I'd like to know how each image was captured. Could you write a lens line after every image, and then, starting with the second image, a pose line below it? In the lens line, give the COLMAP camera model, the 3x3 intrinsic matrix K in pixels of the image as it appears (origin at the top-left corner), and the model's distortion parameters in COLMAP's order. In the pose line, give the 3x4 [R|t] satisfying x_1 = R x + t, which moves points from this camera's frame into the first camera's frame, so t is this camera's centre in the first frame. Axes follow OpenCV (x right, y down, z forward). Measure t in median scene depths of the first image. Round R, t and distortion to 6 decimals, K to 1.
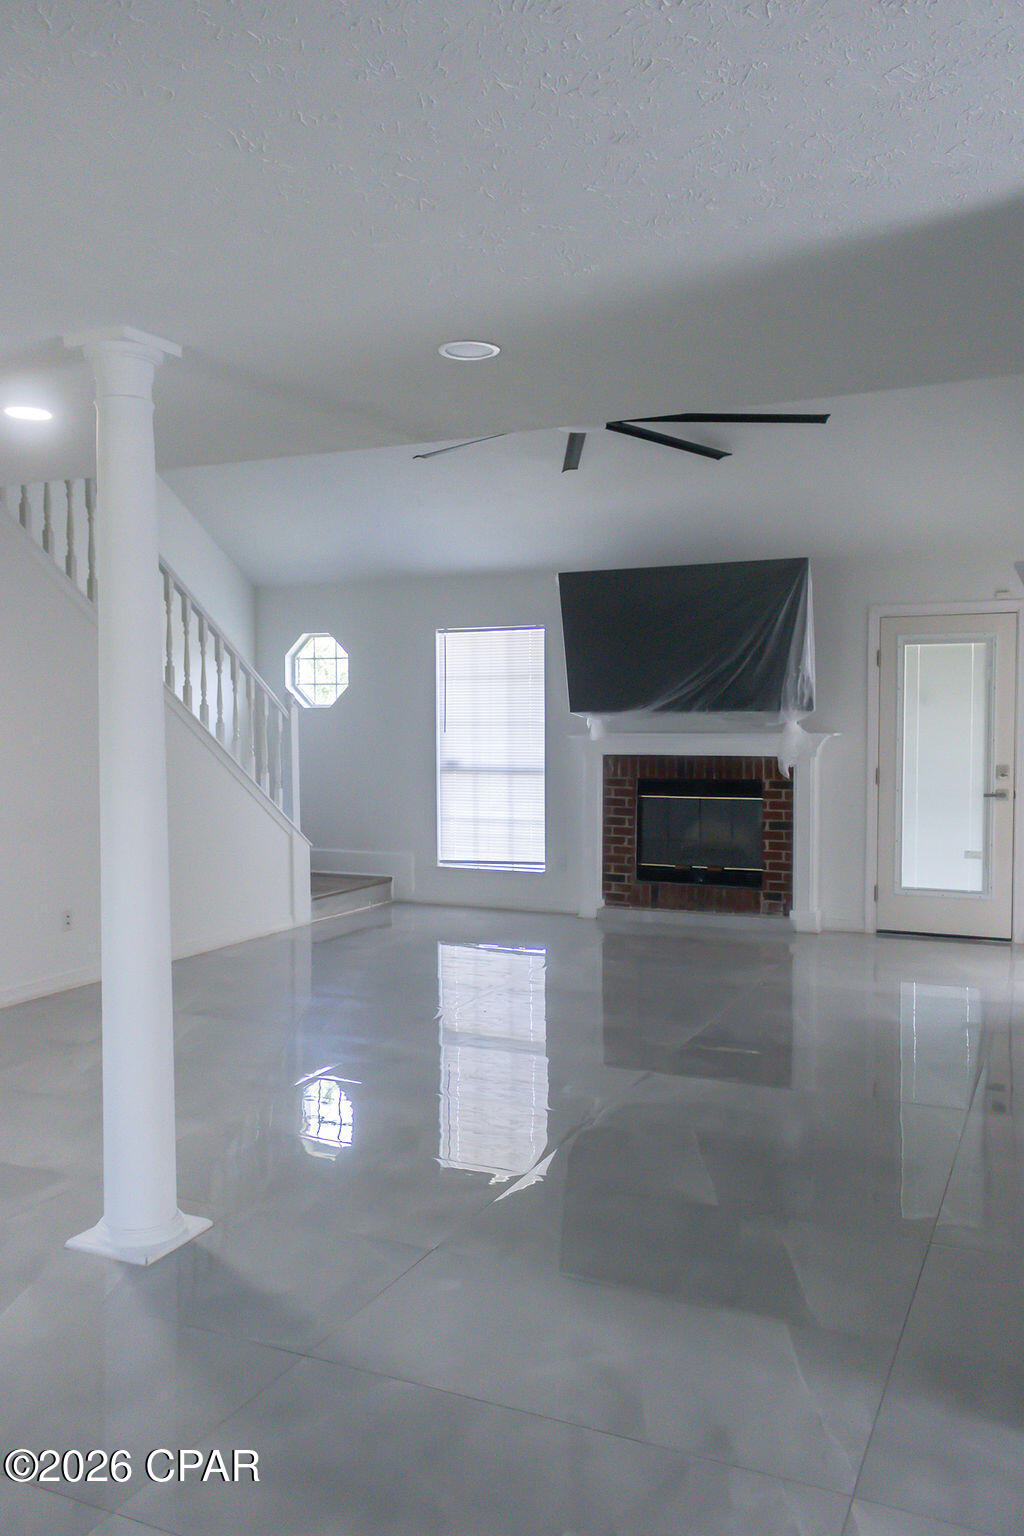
lens RADIAL K [[1270.2, 0, 511.9], [0, 1270.2, 771.2], [0, 0, 1]] dist [0.010951, 0.032199]
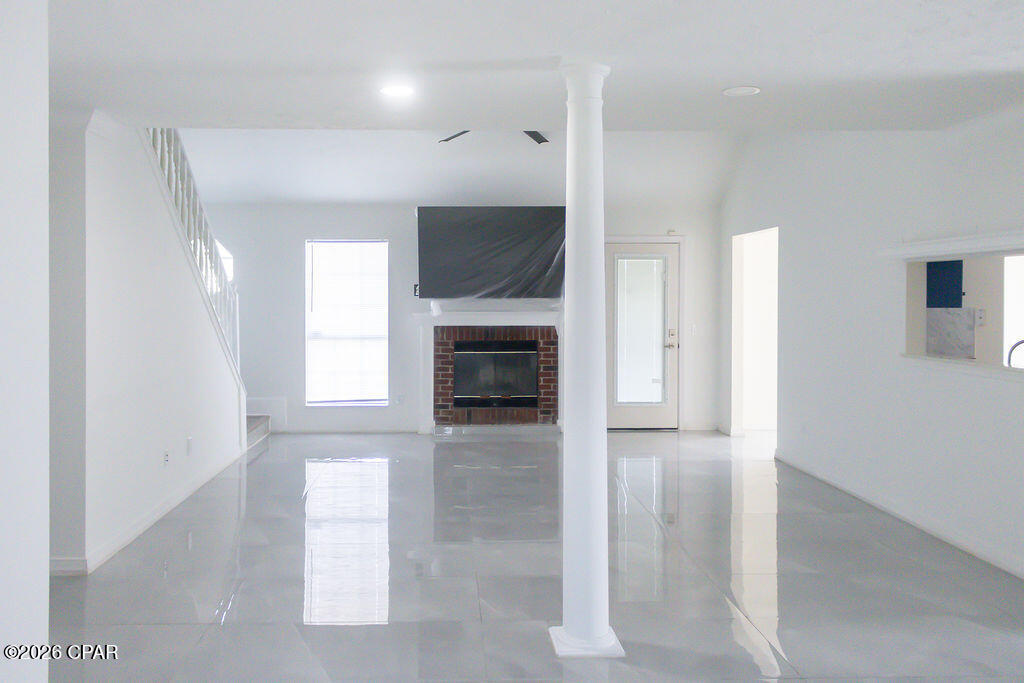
lens RADIAL K [[846.8, 0, 506.5], [0, 846.8, 301.5], [0, 0, 1]] dist [0.010951, 0.032199]
pose [[0.890943, 0.001925, 0.454111, -0.324179], [0.016990, 0.999150, -0.037569, -0.002725], [-0.453797, 0.041187, 0.890153, 0.053215]]
